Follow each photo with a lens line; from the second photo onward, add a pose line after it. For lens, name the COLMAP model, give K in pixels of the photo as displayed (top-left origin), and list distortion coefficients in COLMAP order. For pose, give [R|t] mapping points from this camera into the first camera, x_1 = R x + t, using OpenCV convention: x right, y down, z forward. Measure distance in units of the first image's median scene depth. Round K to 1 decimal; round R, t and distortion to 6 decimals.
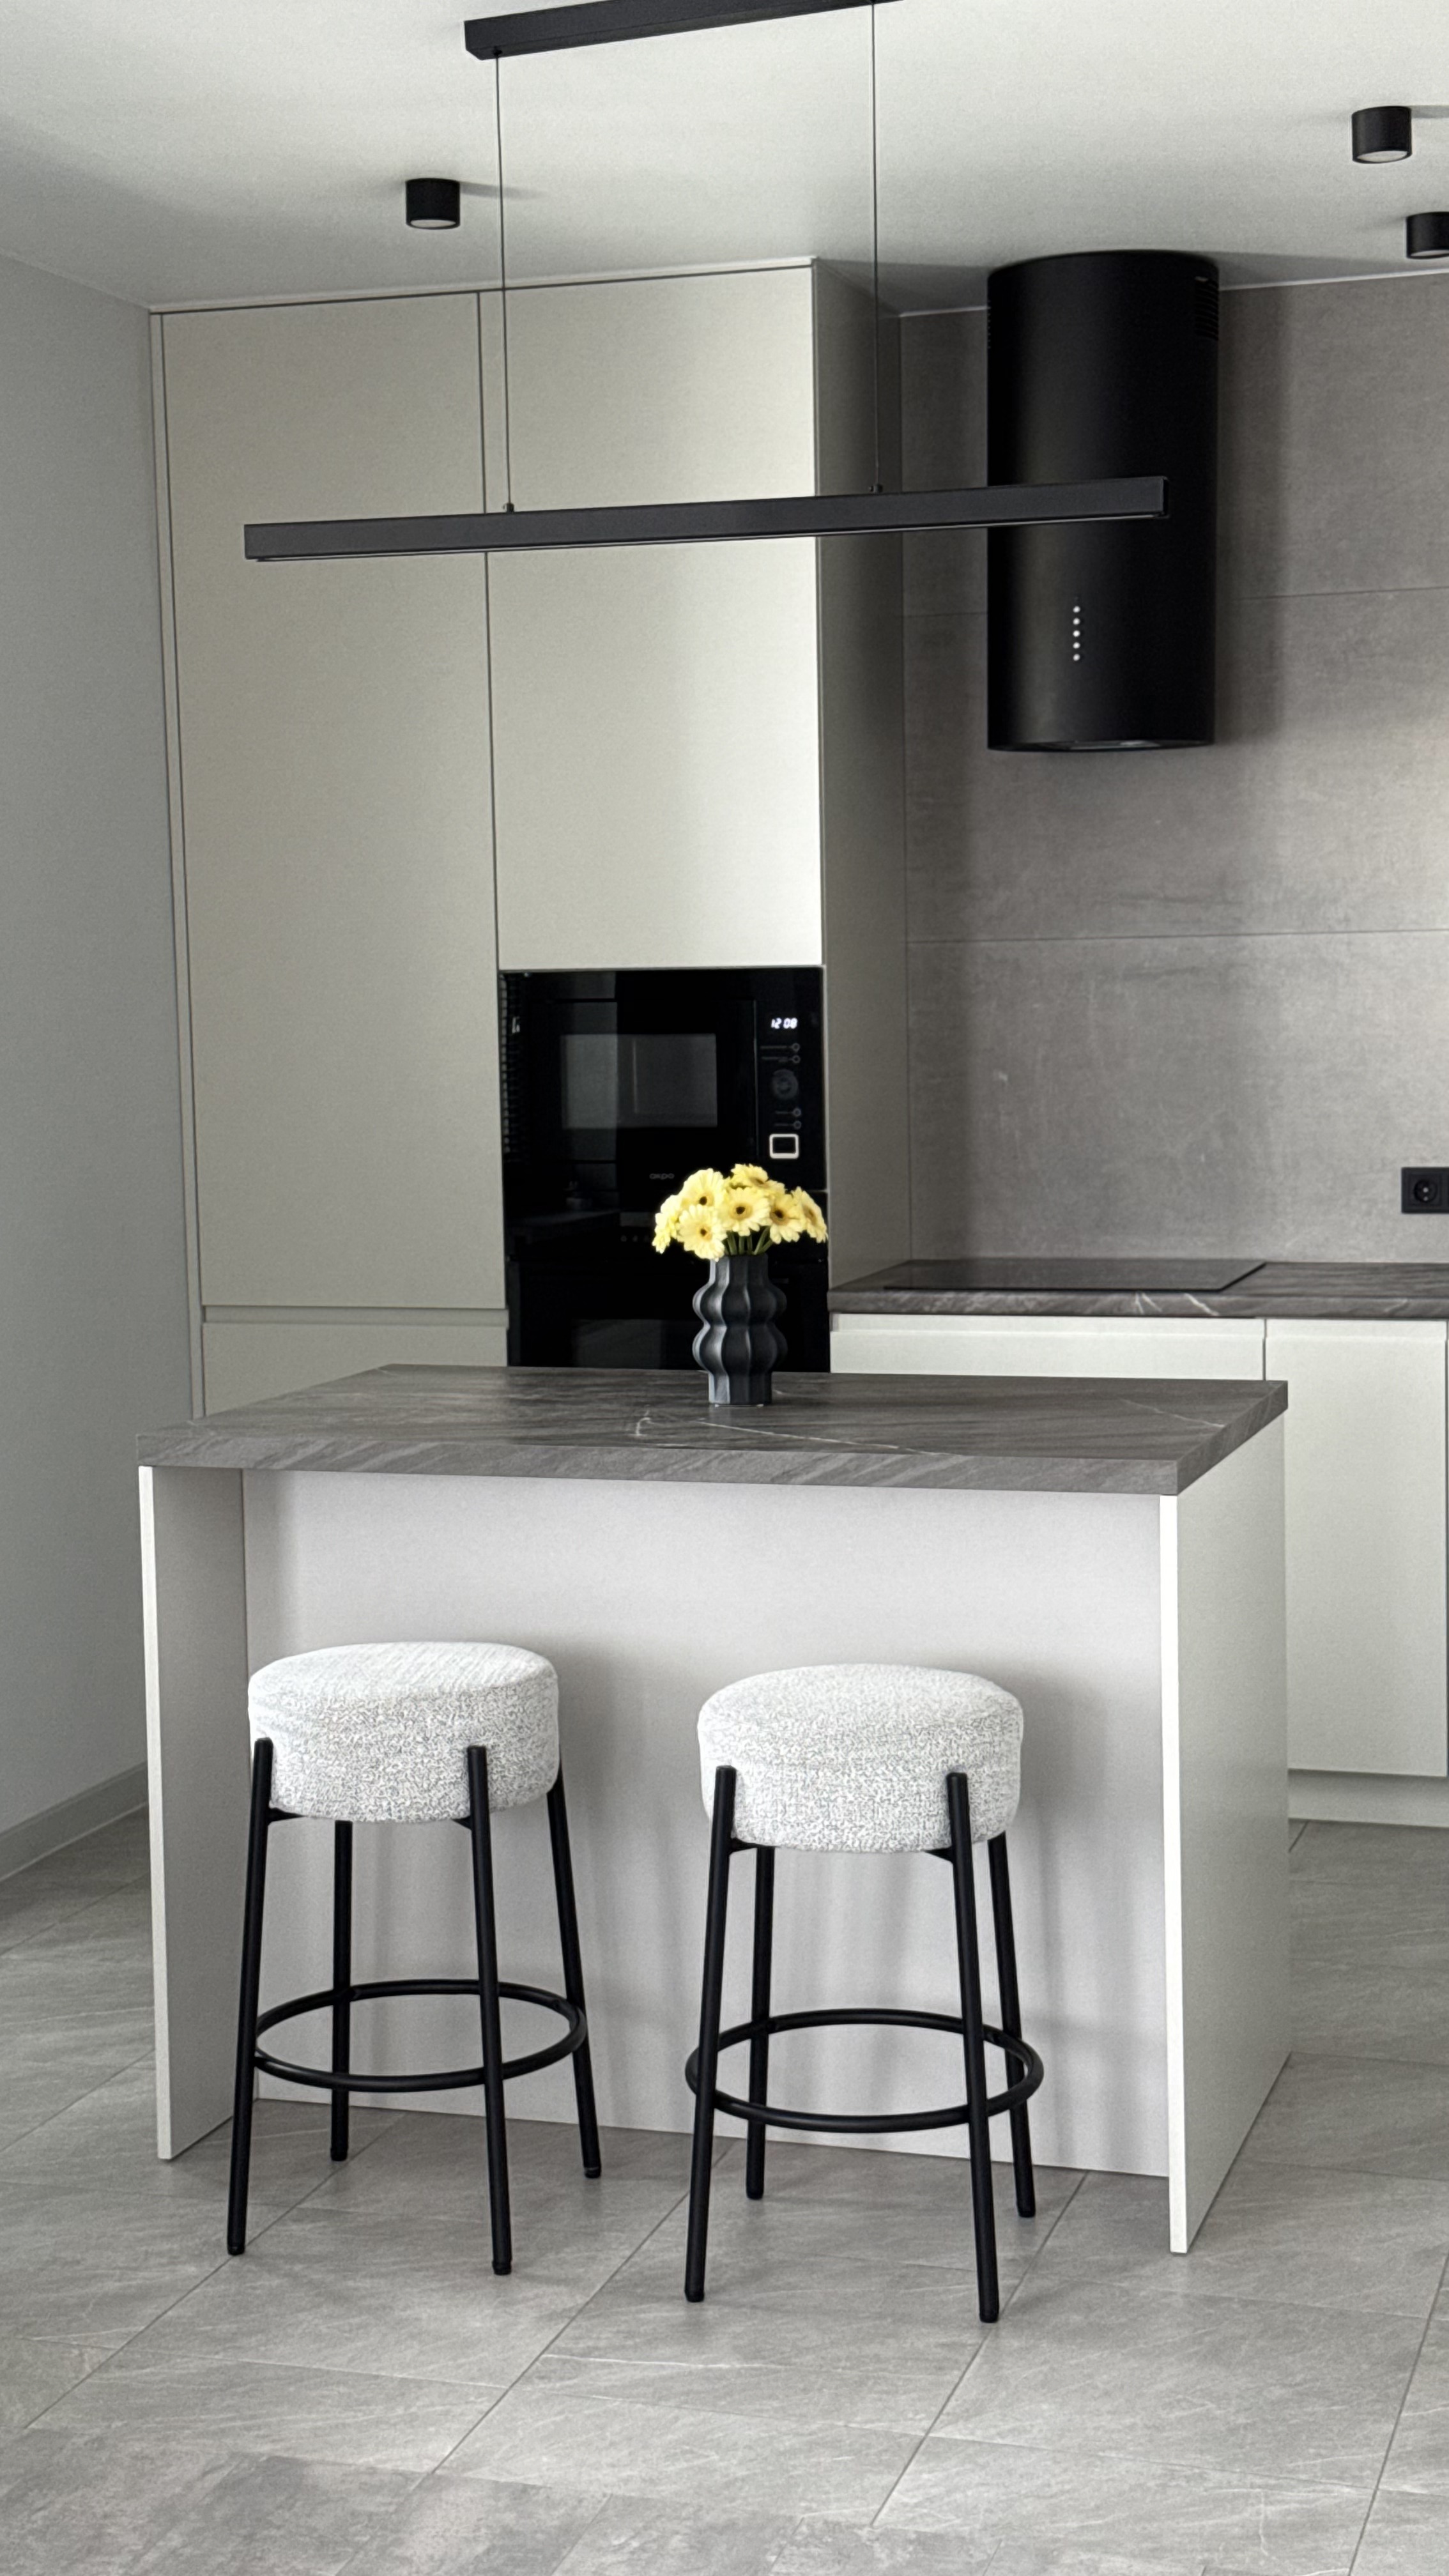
lens RADIAL K [[3817.7, 0, 724.5], [0, 3817.7, 1288.0], [0, 0, 1]] dist [0.155033, 0.103839]
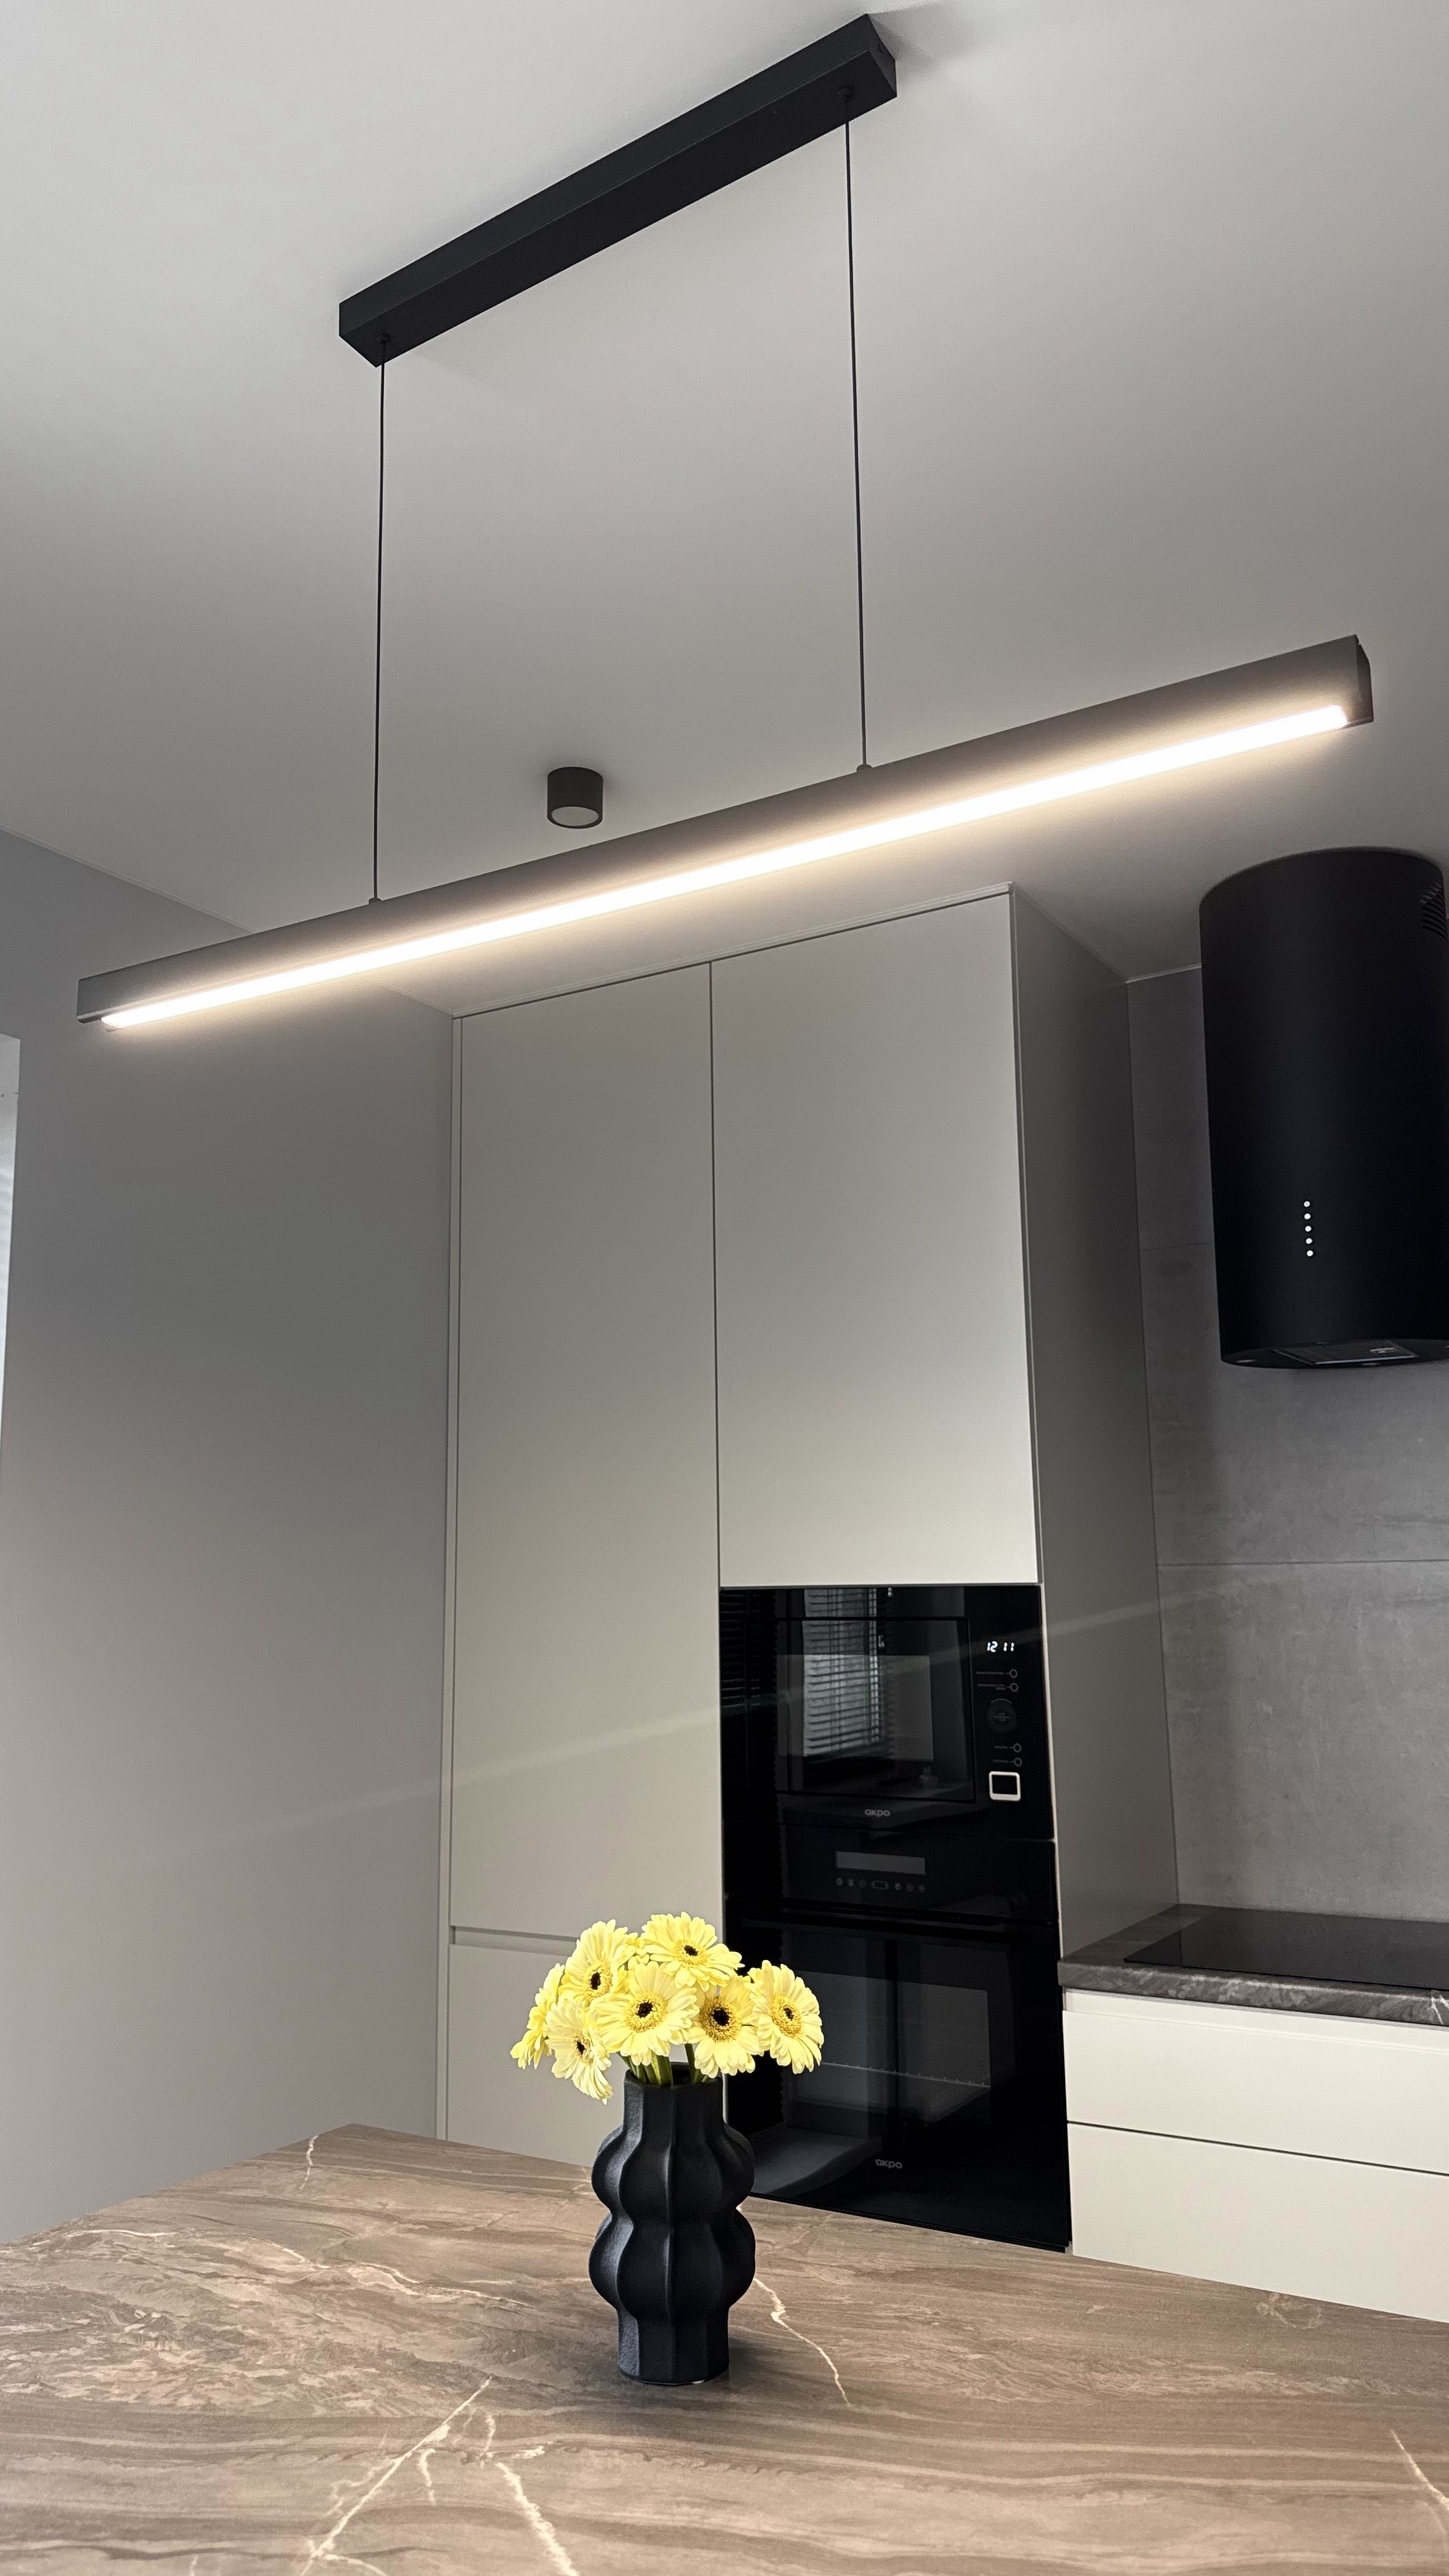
lens RADIAL K [[1791.6, 0, 724.5], [0, 1791.6, 1288.0], [0, 0, 1]] dist [0.206312, -0.484599]
pose [[0.967537, -0.038168, -0.249831, 0.063812], [-0.026646, 0.967615, -0.251020, -0.041320], [0.251321, 0.249528, 0.935186, 0.549473]]
